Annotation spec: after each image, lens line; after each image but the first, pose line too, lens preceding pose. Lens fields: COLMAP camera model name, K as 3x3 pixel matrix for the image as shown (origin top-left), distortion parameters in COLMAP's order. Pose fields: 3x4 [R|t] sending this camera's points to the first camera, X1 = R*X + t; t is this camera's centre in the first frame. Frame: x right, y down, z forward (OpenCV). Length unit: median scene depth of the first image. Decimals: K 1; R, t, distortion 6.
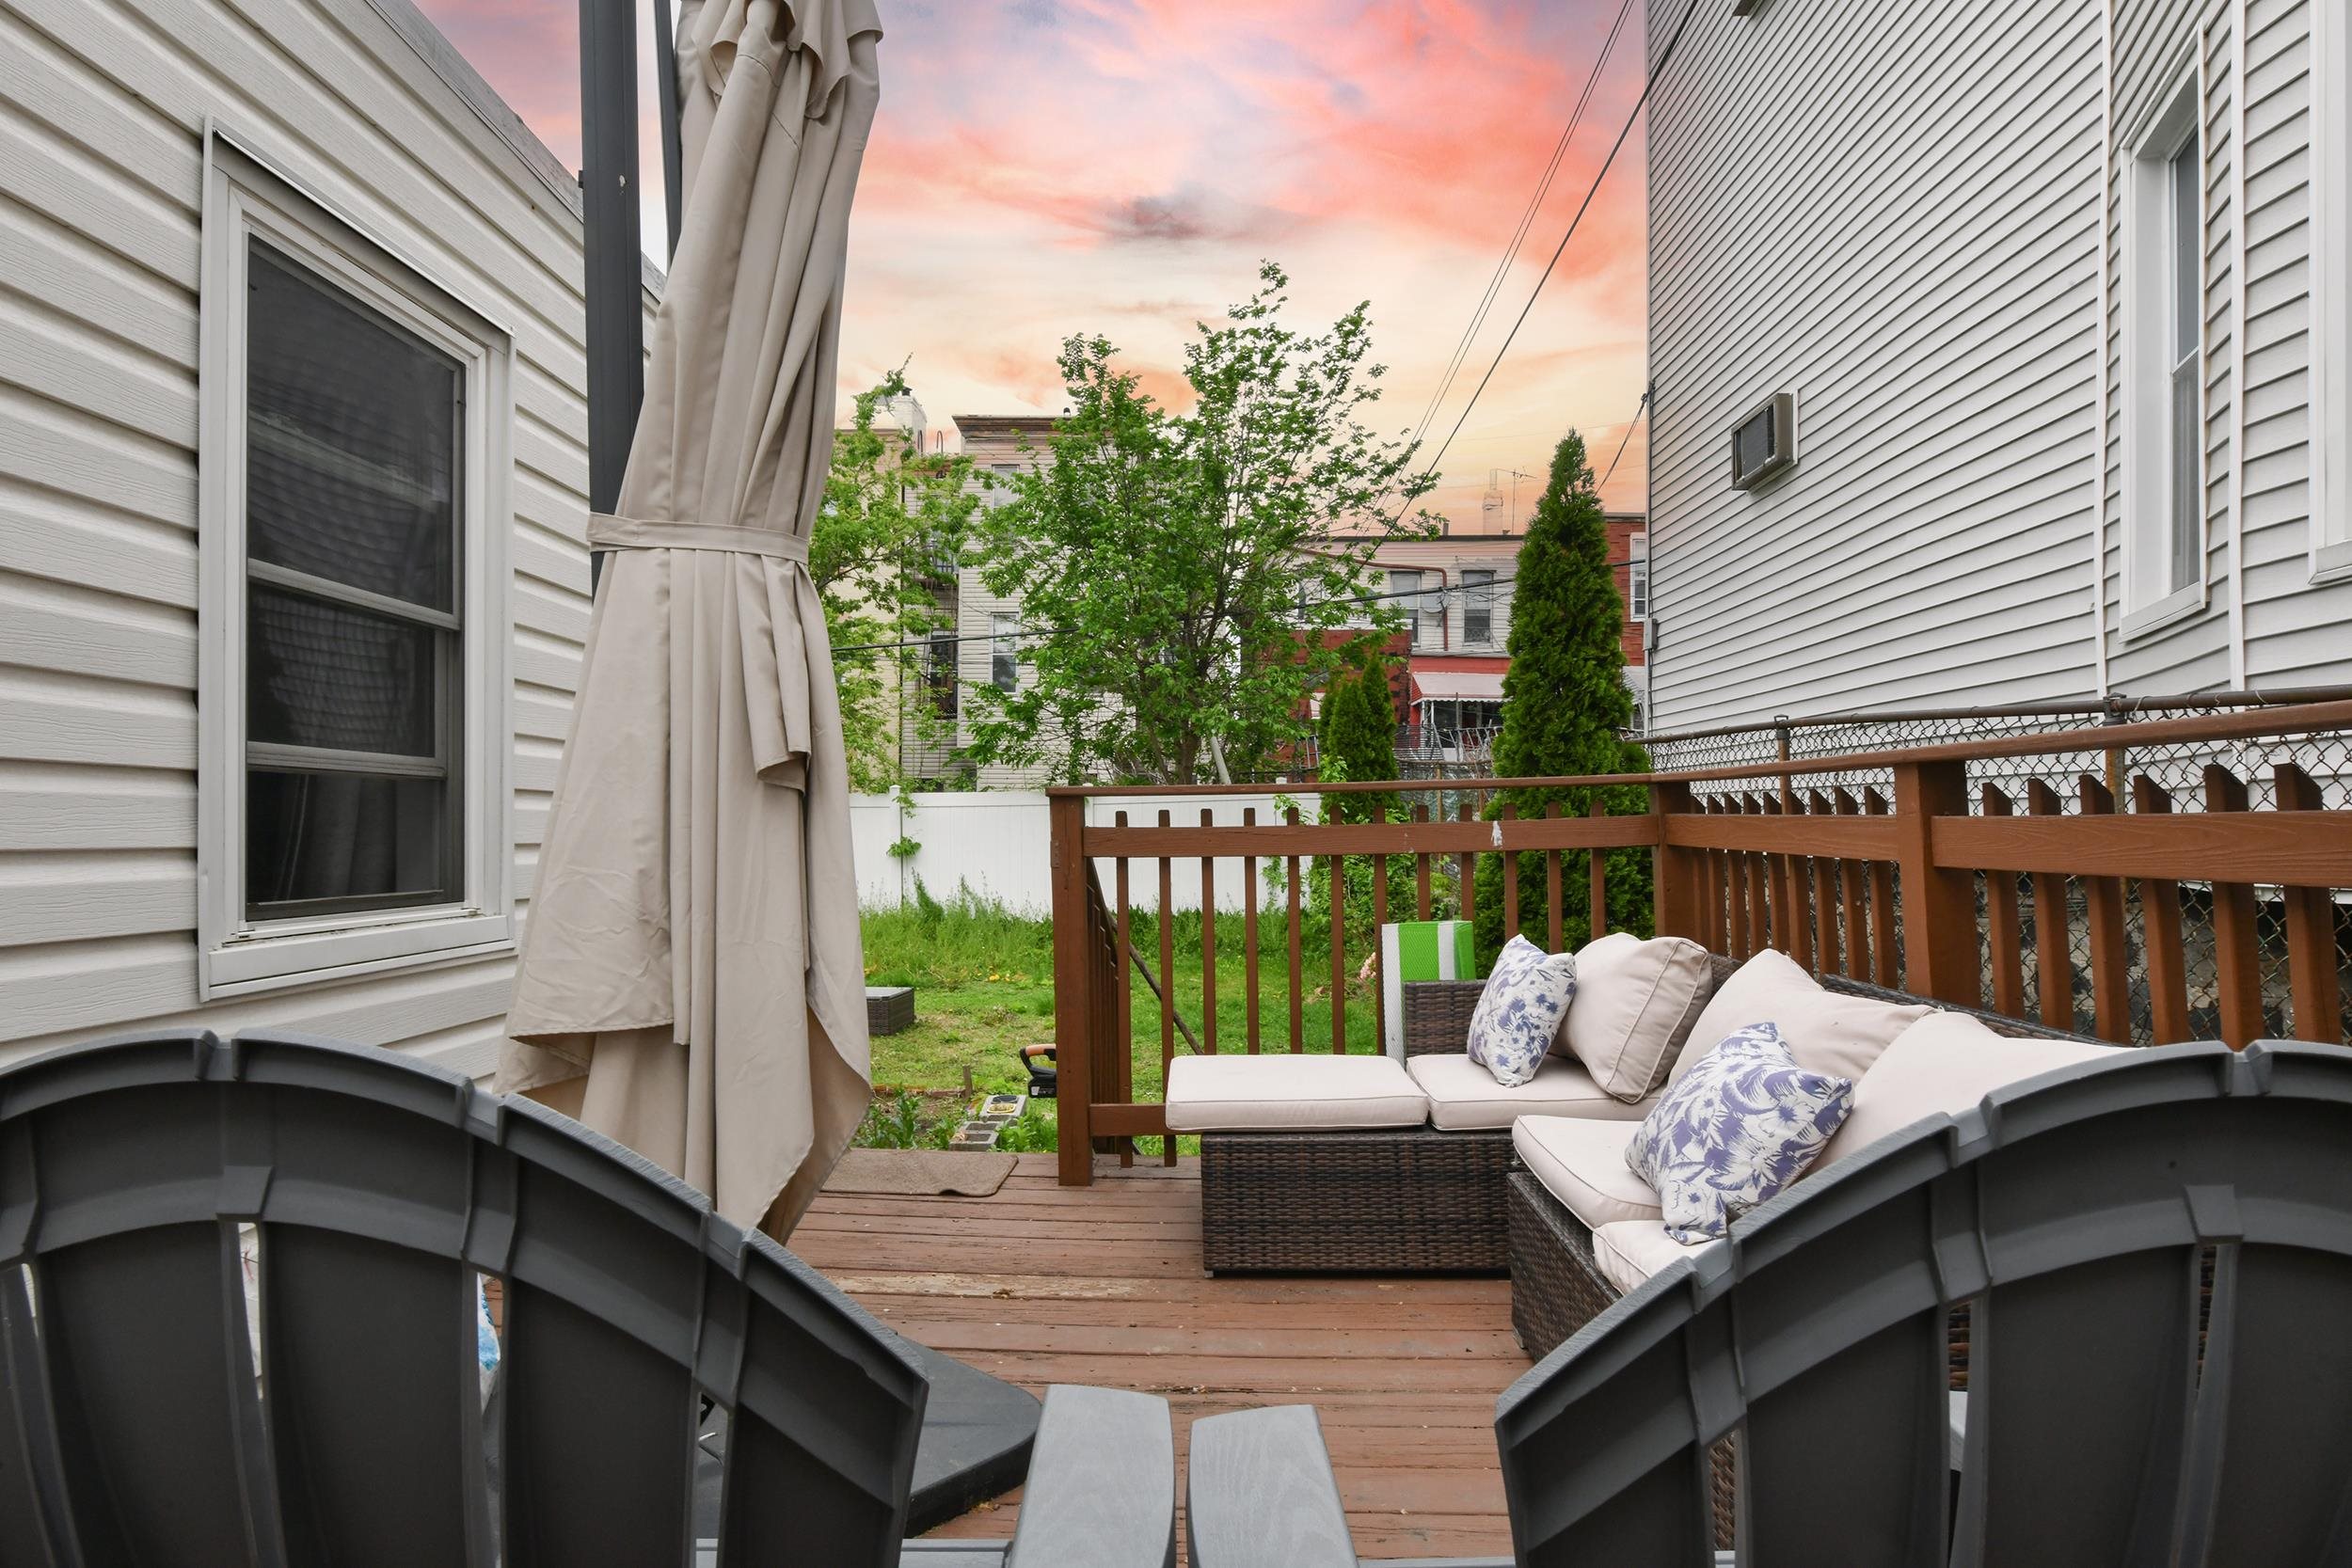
lens RADIAL K [[1291.8, 0, 1172.3], [0, 1291.8, 781.6], [0, 0, 1]] dist [-0.010599, -0.001815]
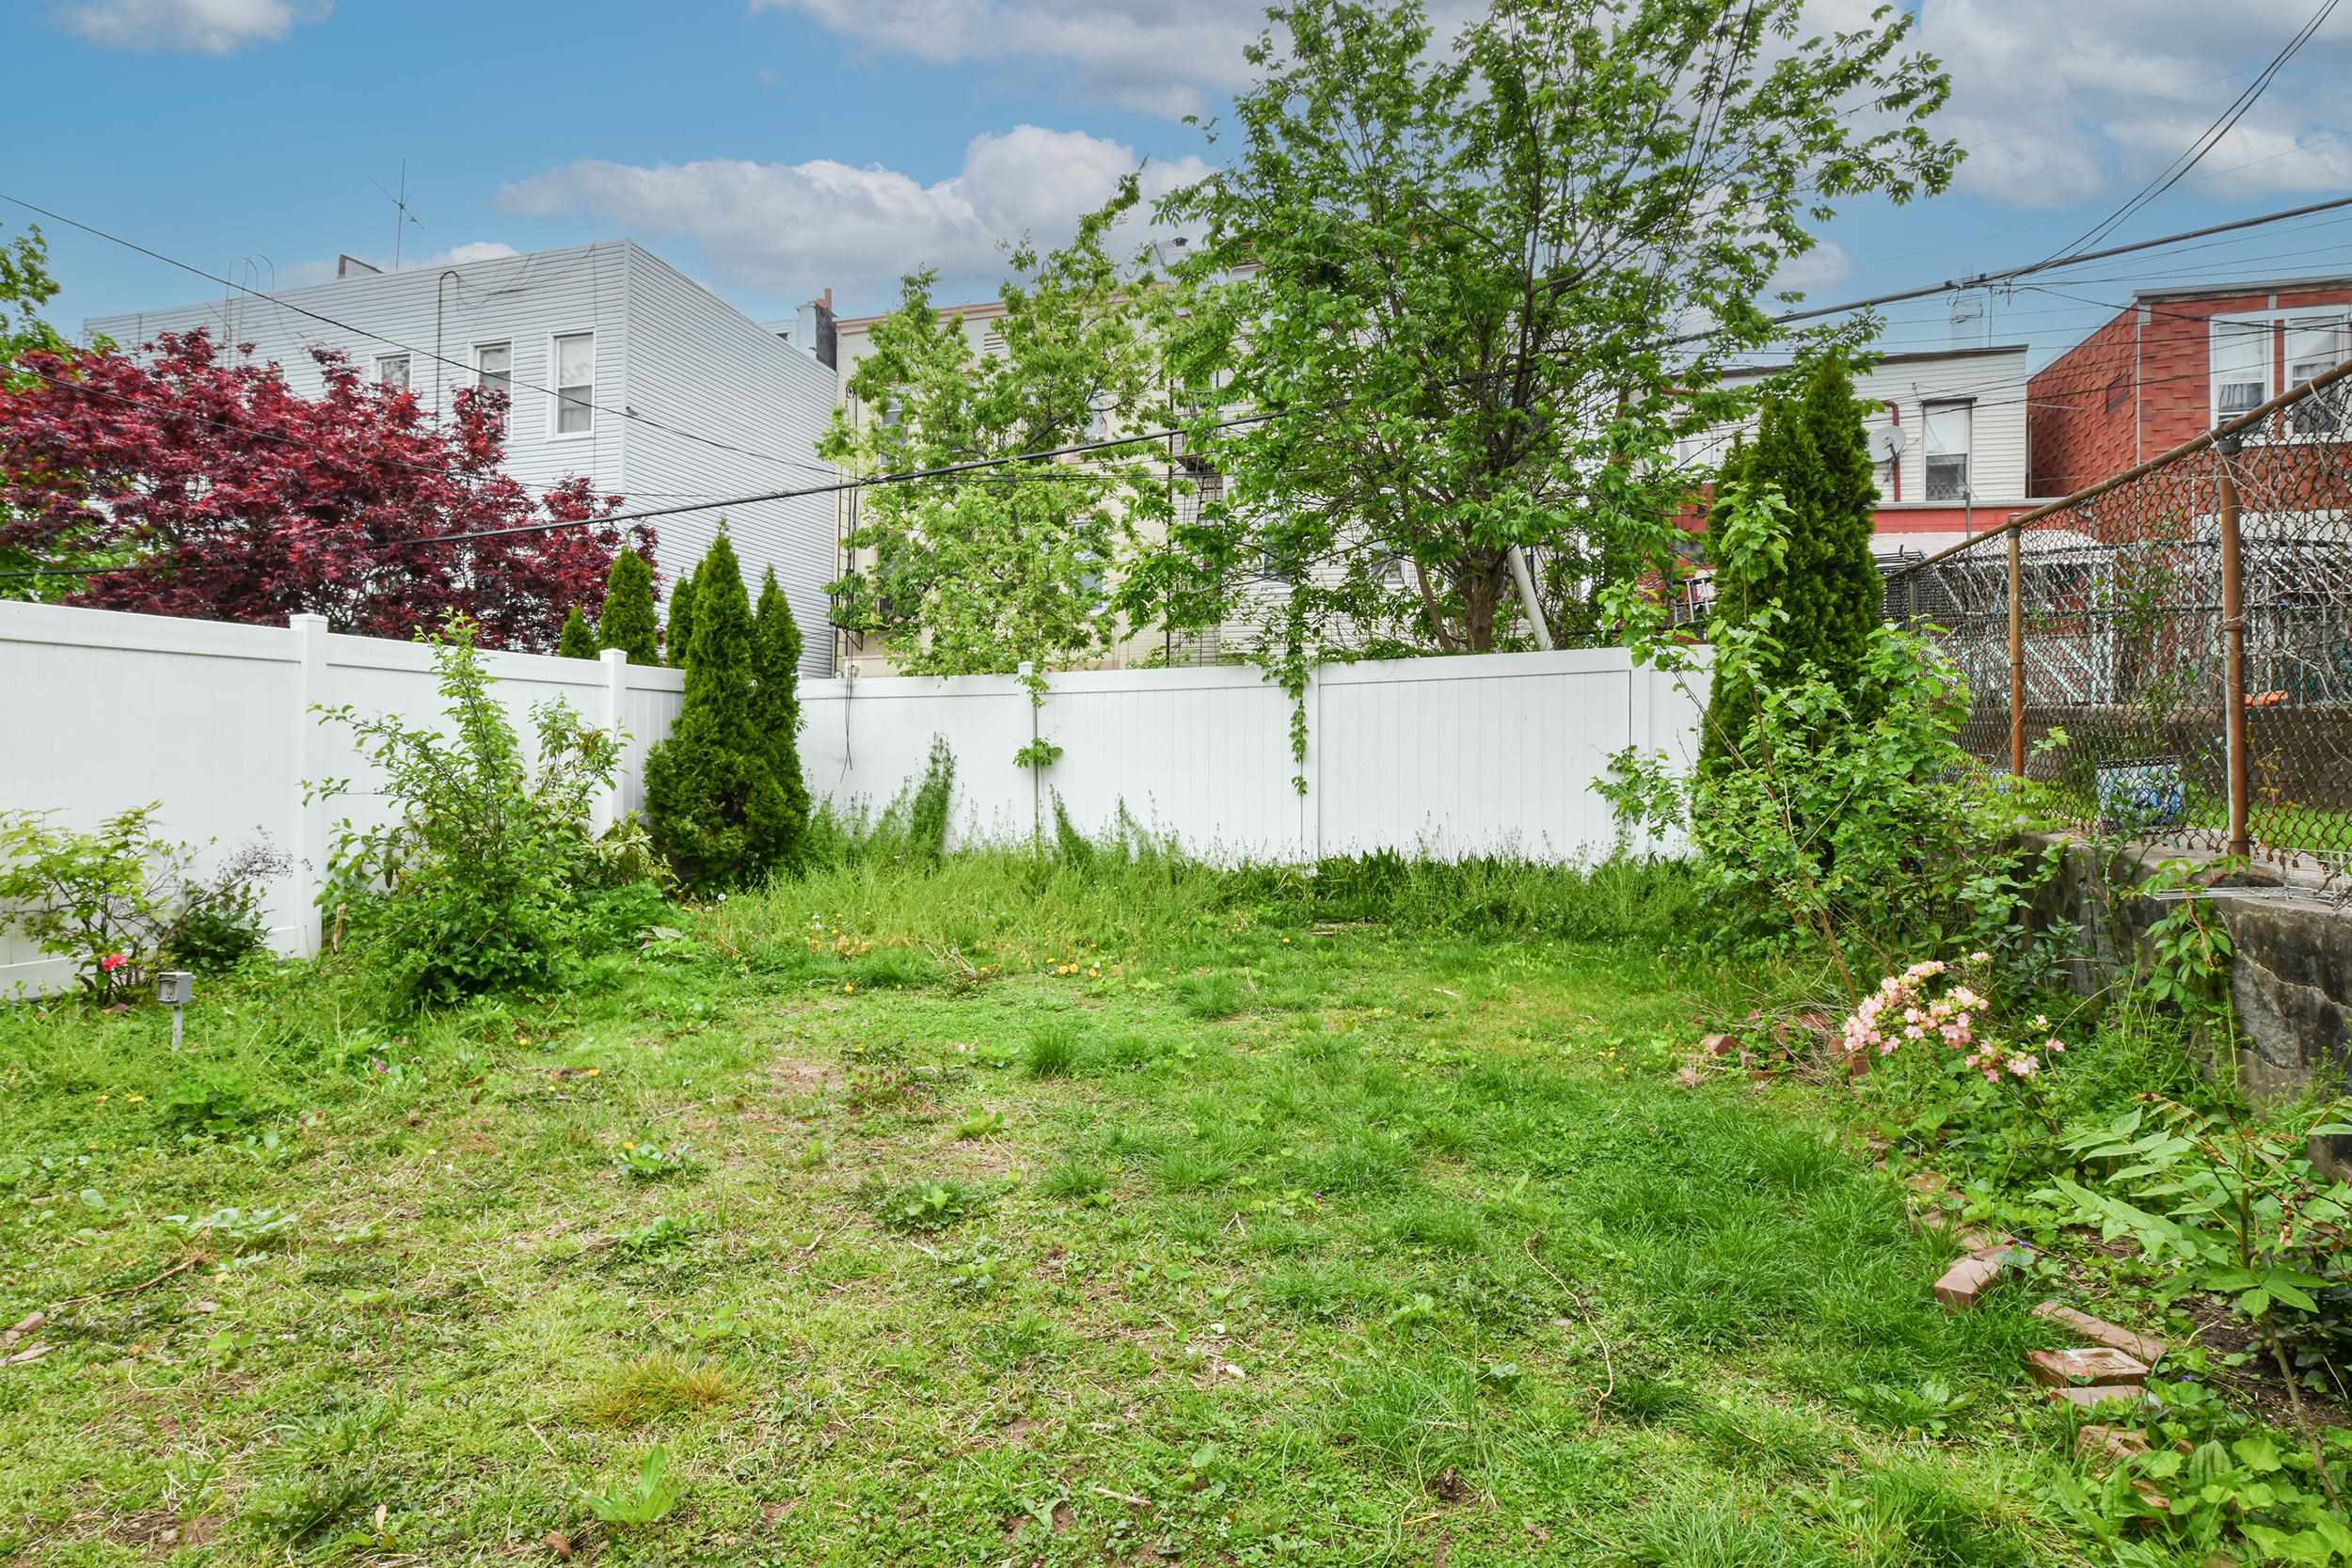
lens RADIAL K [[1291.8, 0, 1146.7], [0, 1291.8, 747.7], [0, 0, 1]] dist [-0.010599, -0.001815]
pose [[0.957247, 0.001418, -0.289268, 0.039496], [0.000589, 0.999976, 0.006851, 0.043438], [0.289271, -0.006729, 0.957224, 0.377871]]
